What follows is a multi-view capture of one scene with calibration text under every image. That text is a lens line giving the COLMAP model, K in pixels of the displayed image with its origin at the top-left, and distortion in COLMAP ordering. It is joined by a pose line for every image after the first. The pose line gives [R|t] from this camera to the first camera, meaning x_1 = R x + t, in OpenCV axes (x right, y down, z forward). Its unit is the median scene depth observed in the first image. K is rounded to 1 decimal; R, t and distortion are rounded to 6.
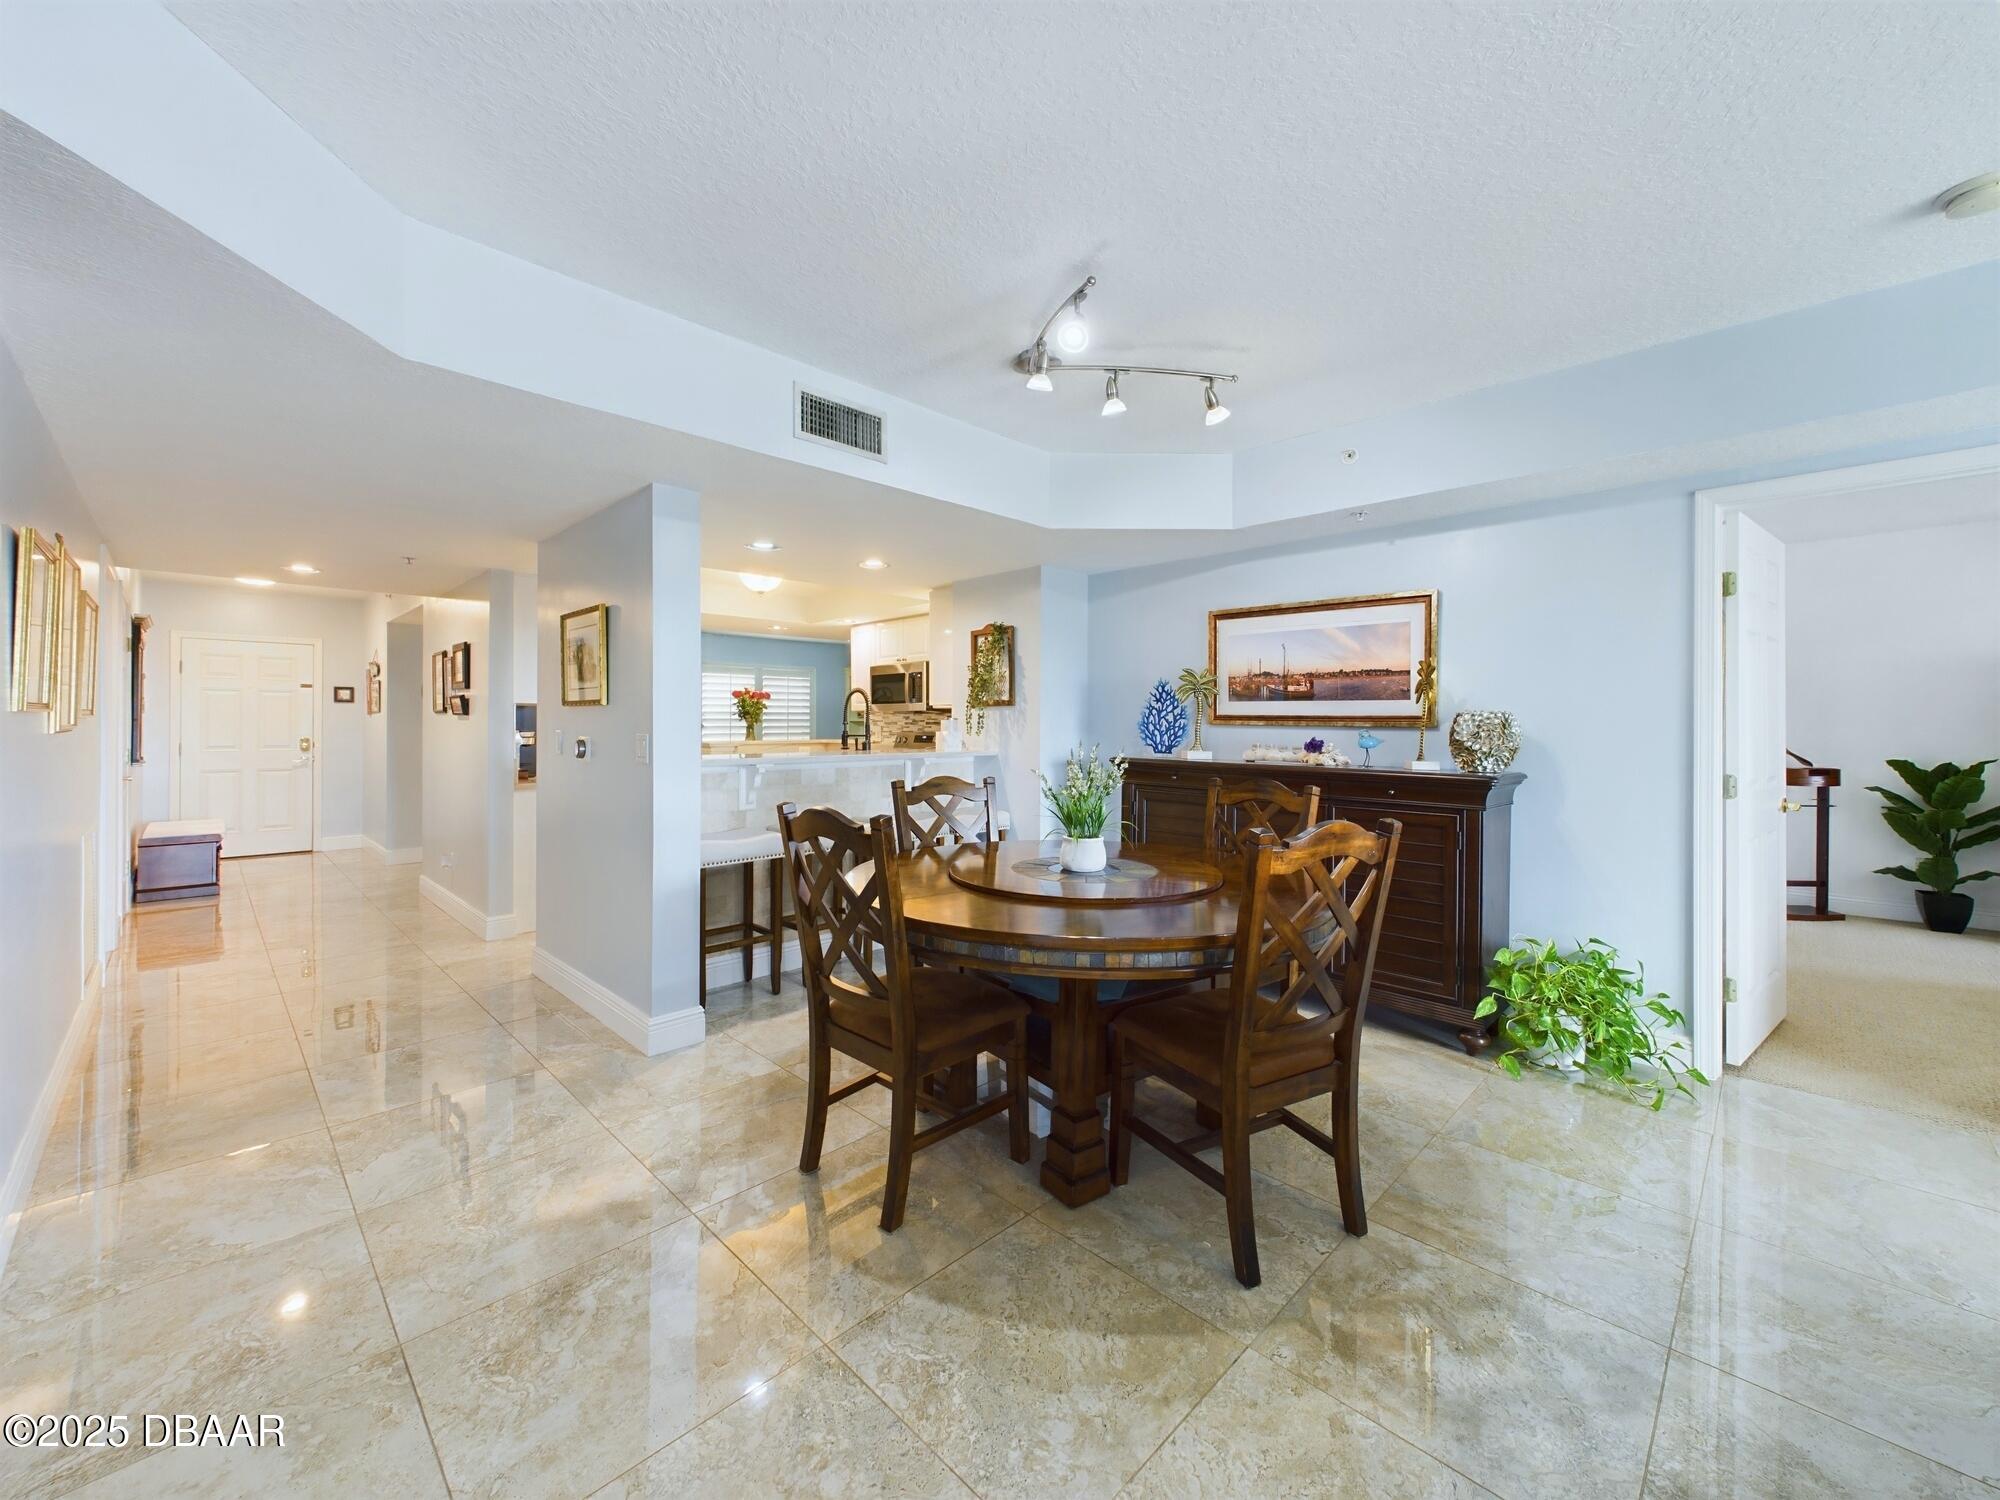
lens RADIAL K [[801.6, 0, 1000.3], [0, 801.6, 726.2], [0, 0, 1]] dist [-0.000388, 0.000145]
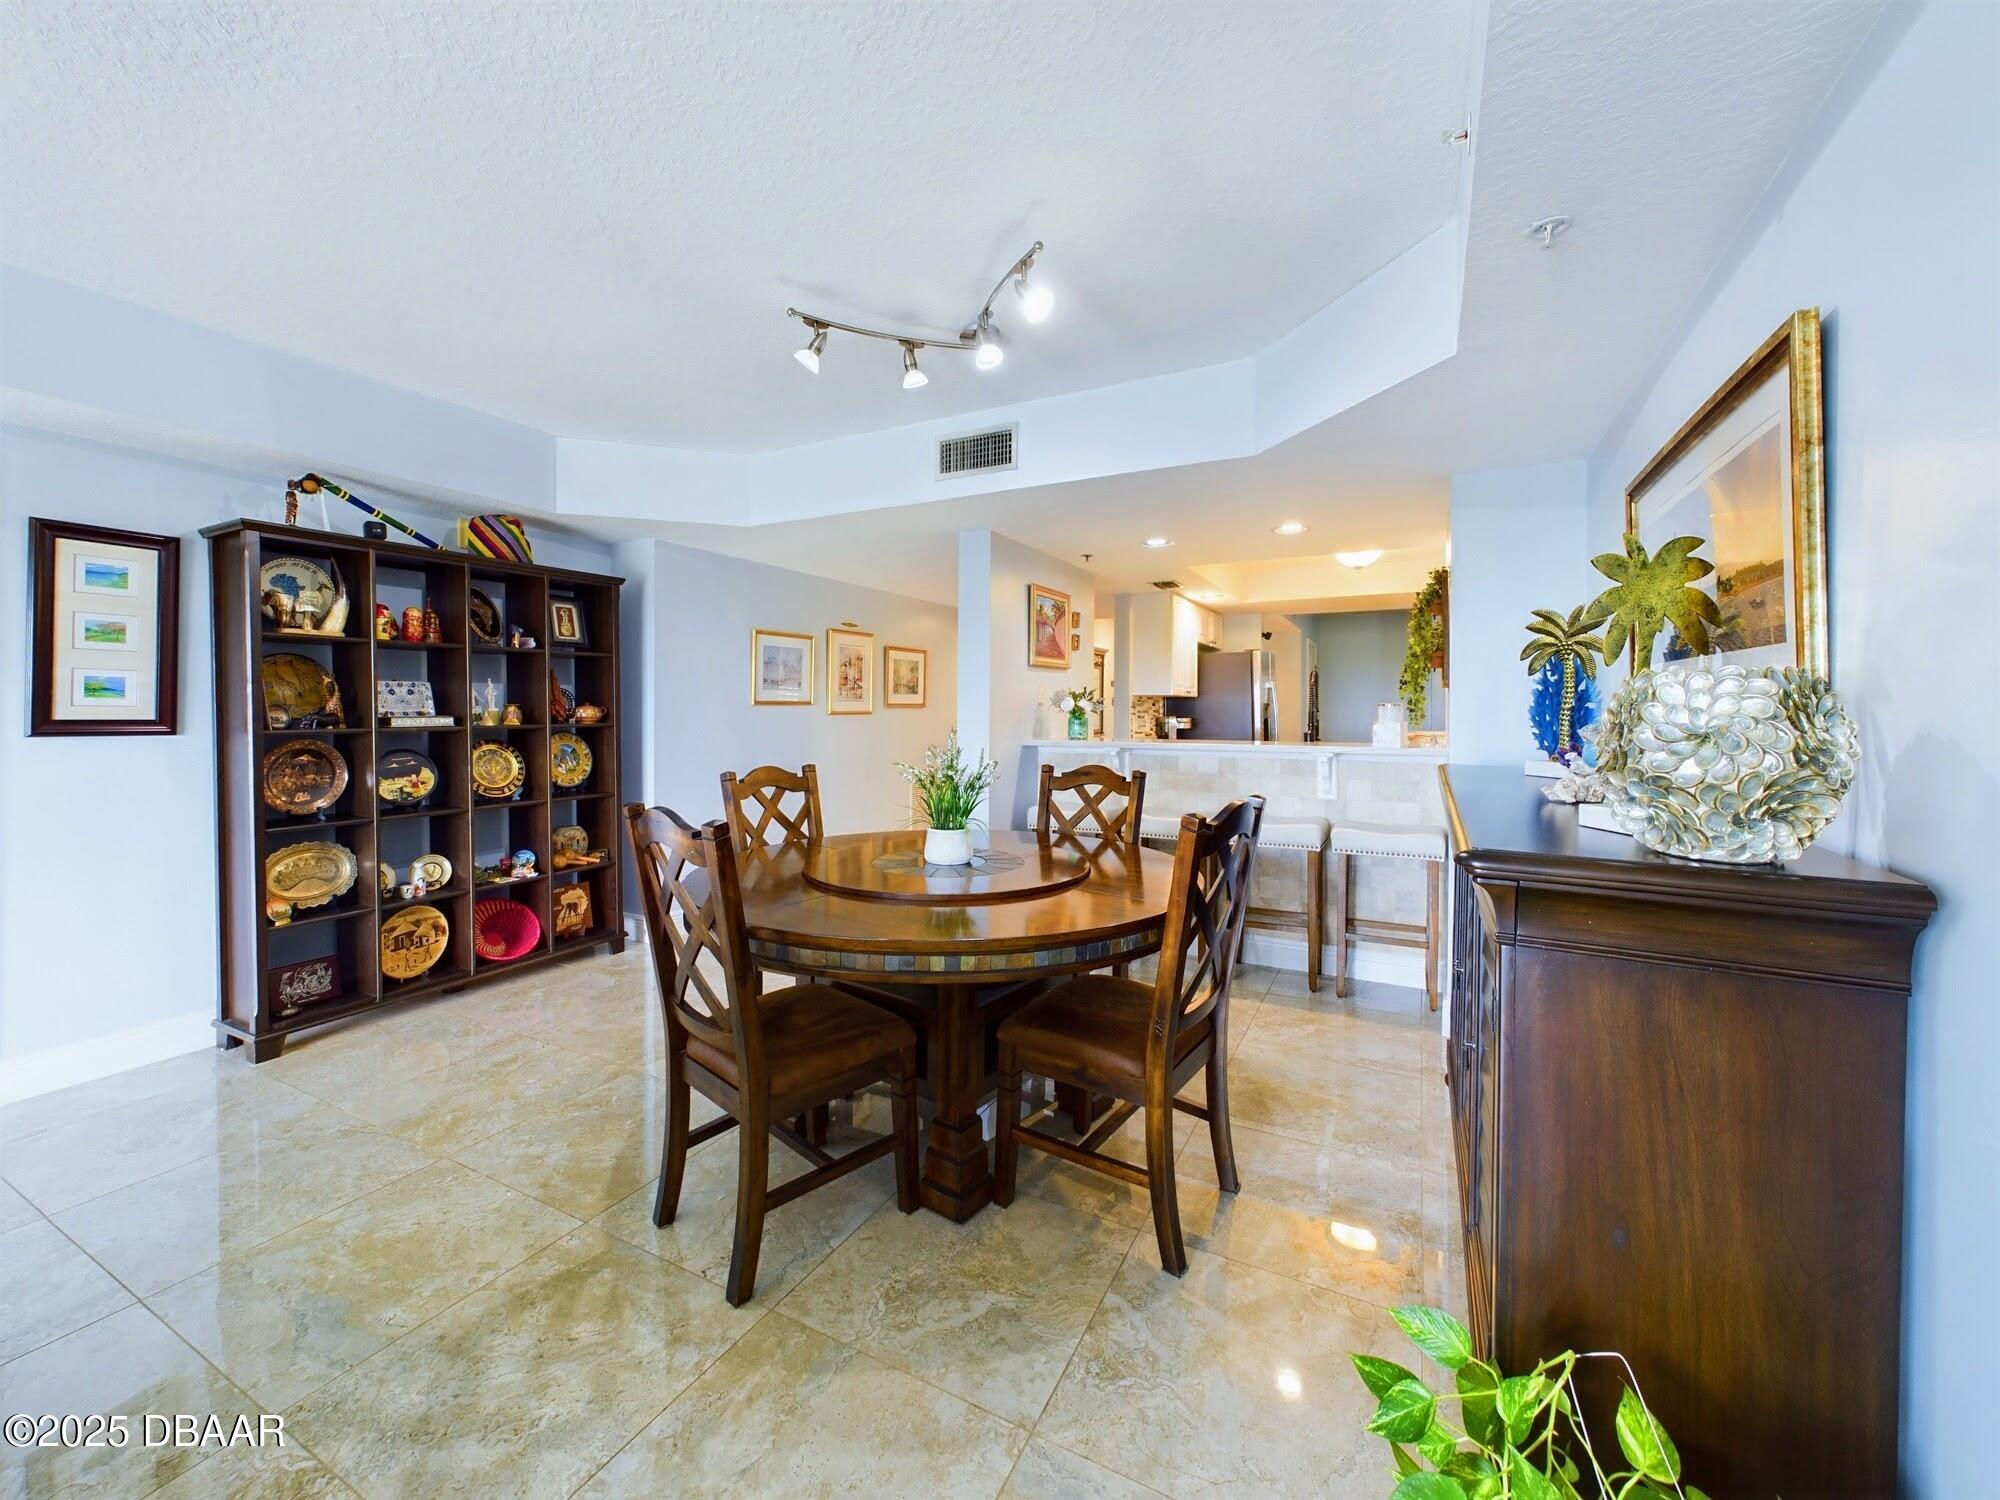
lens RADIAL K [[801.4, 0, 1000.0], [0, 801.4, 716.2], [0, 0, 1]] dist [0.000425, -0.000225]
pose [[0.292858, 0.004801, -0.956144, 0.722182], [-0.004452, 0.999983, 0.003658, 0.000454], [0.956145, 0.003186, 0.292875, 0.544104]]
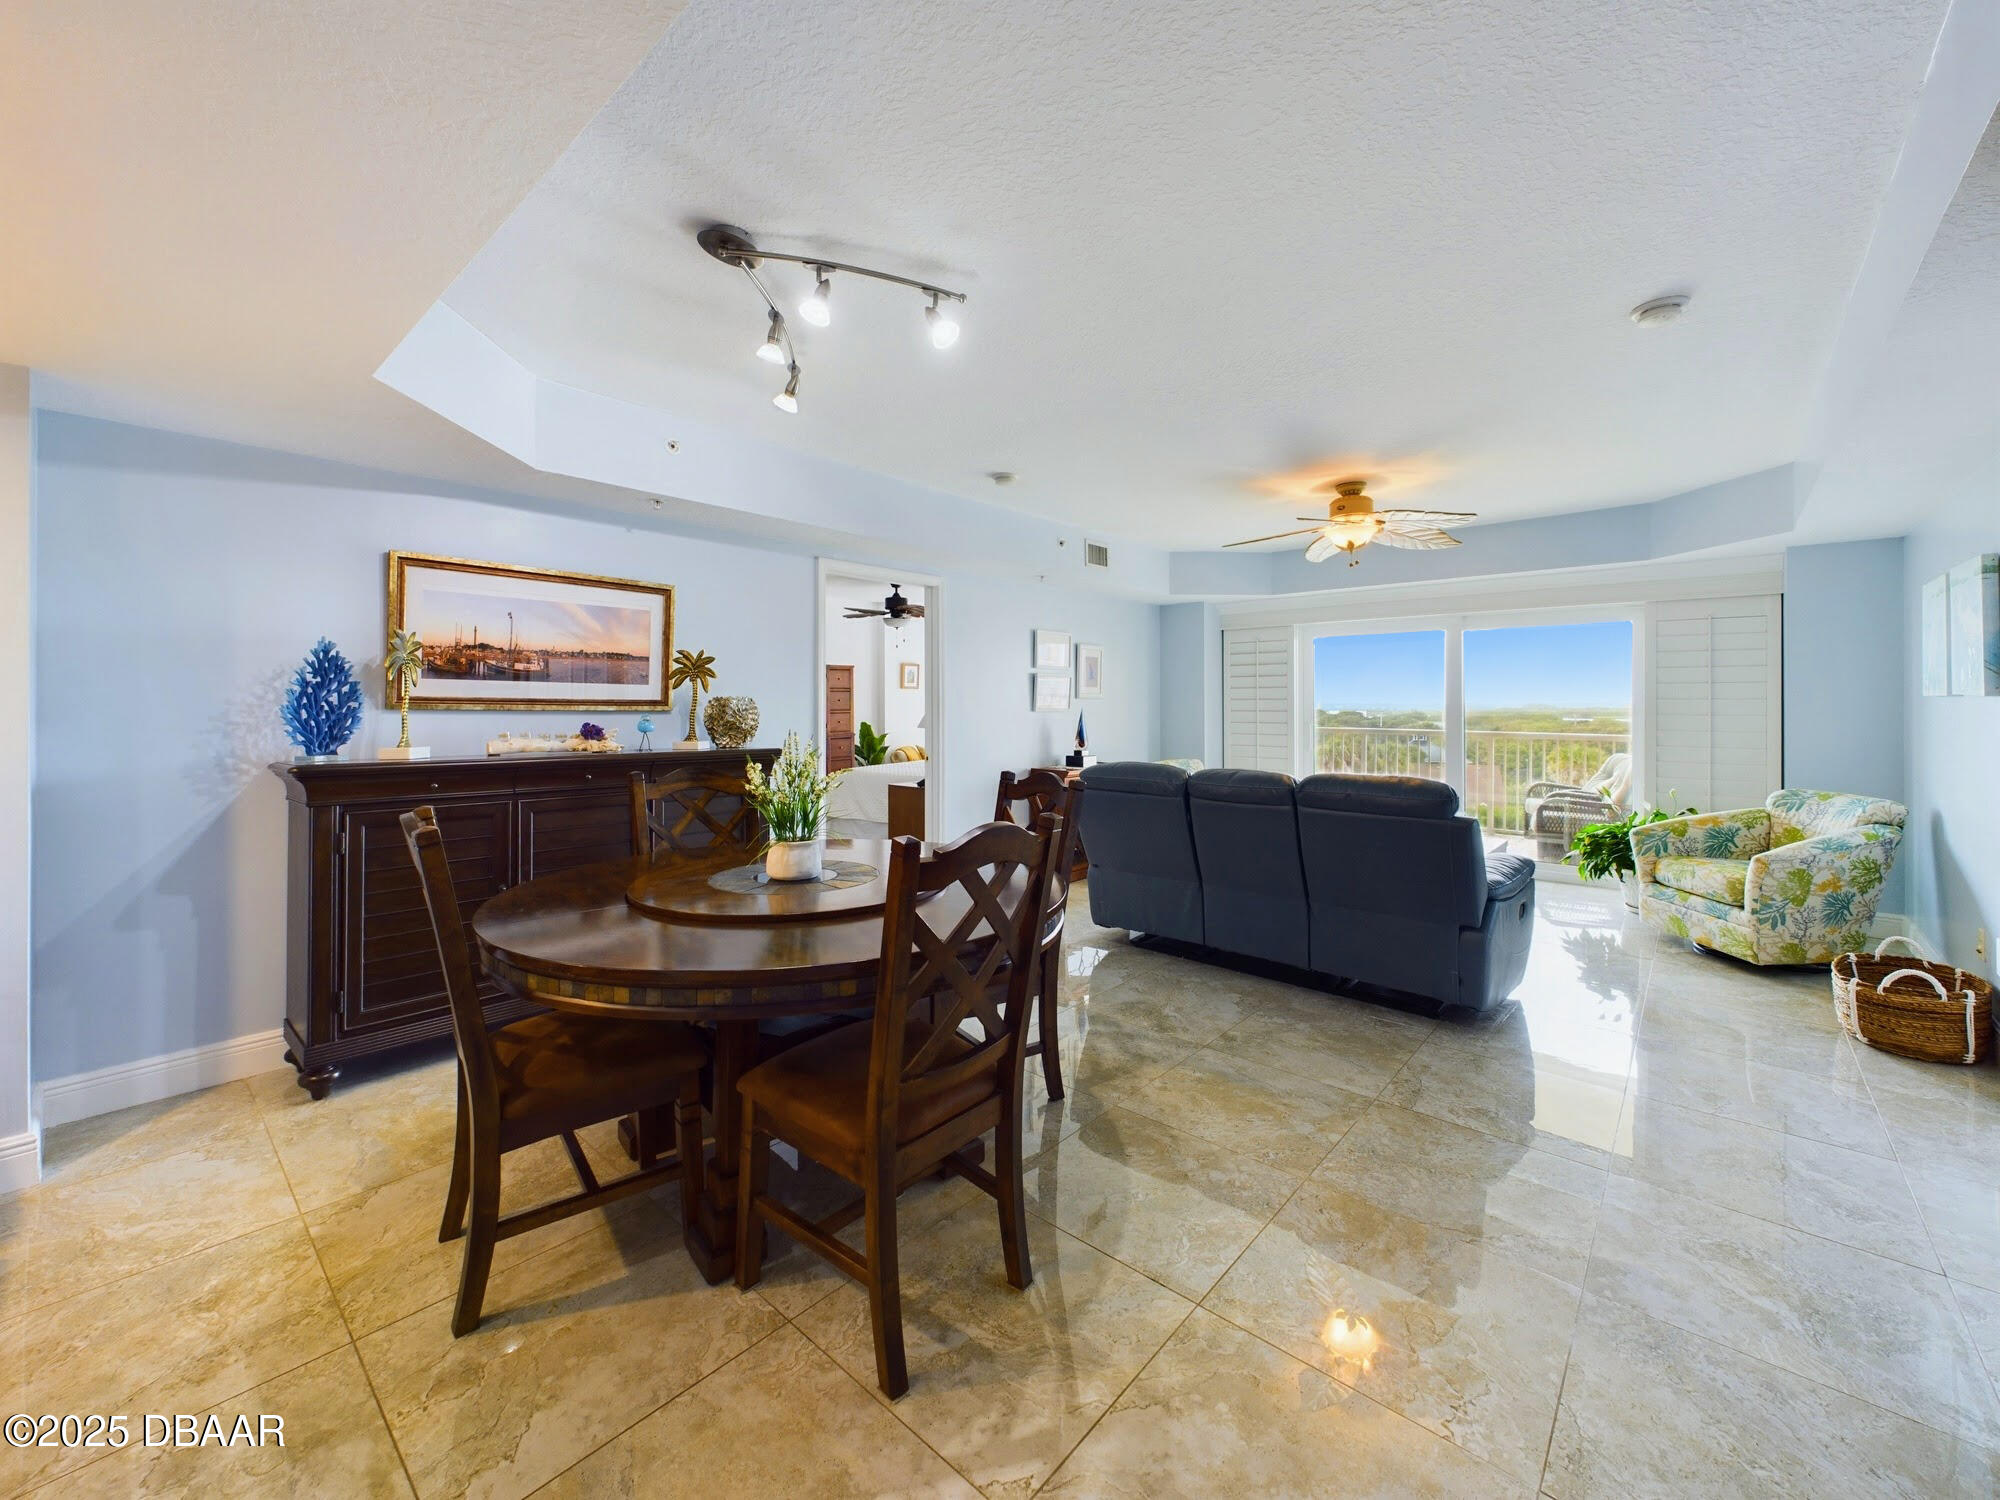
lens RADIAL K [[800.5, 0, 1000.5], [0, 800.5, 702.1], [0, 0, 1]] dist [0.000672, 0.000148]
pose [[-0.056754, 0.000949, 0.998388, -0.548145], [0.001284, 0.999999, -0.000878, -0.008366], [-0.998387, 0.001232, -0.056755, 0.576040]]
